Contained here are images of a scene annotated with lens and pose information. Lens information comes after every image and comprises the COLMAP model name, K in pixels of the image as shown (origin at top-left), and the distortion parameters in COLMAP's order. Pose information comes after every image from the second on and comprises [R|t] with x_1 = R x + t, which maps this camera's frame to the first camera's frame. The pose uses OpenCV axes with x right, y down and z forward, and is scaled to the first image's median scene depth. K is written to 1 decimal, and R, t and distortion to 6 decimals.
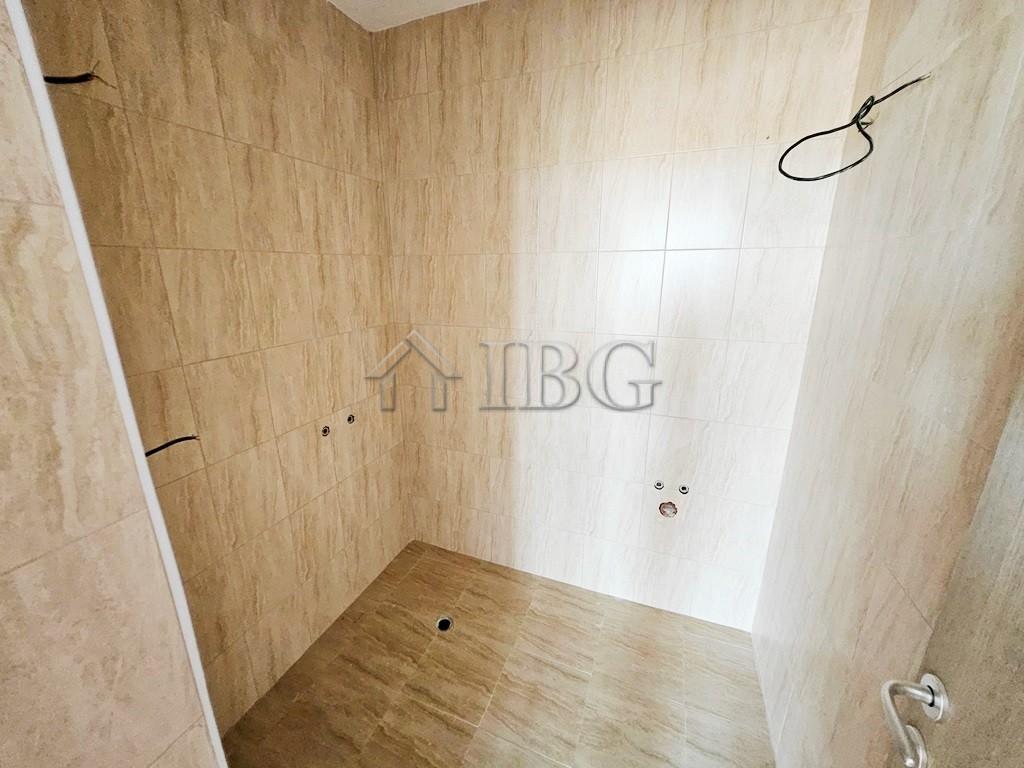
lens RADIAL K [[404.2, 0, 504.8], [0, 404.2, 380.6], [0, 0, 1]] dist [-0.001803, -0.000175]
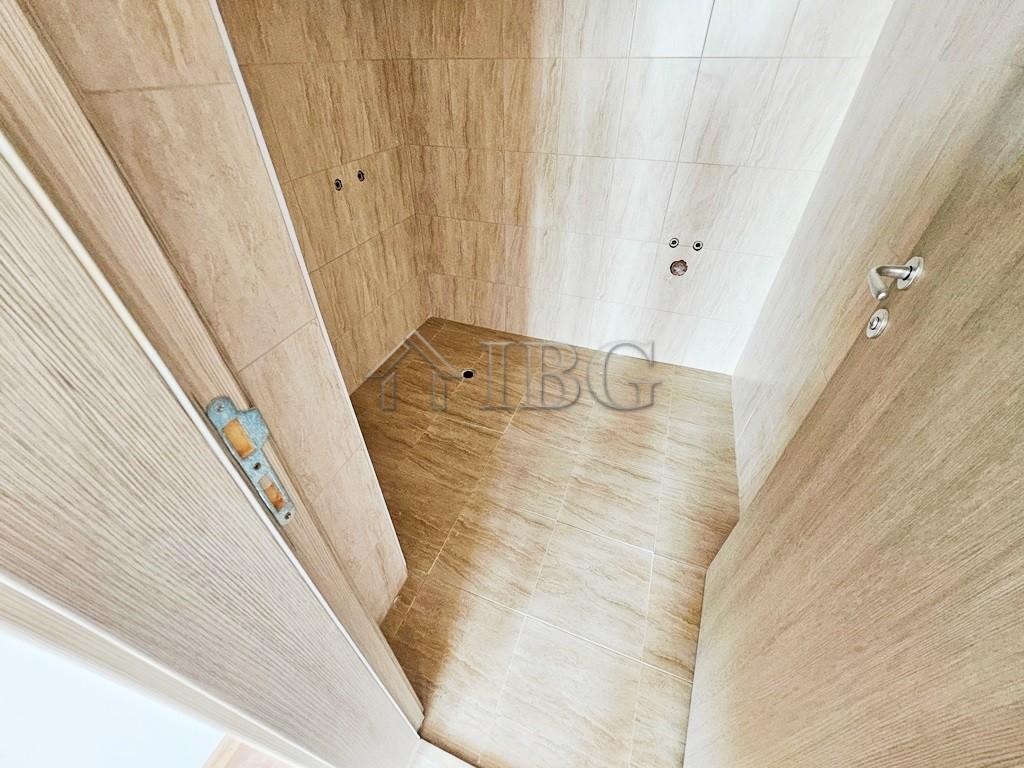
lens RADIAL K [[404.2, 0, 504.8], [0, 404.2, 380.6], [0, 0, 1]] dist [-0.001803, -0.000175]
pose [[0.999923, -0.009438, 0.008004, -0.056101], [0.005403, 0.914837, 0.403786, 0.157007], [-0.011133, -0.403712, 0.914818, -0.069161]]
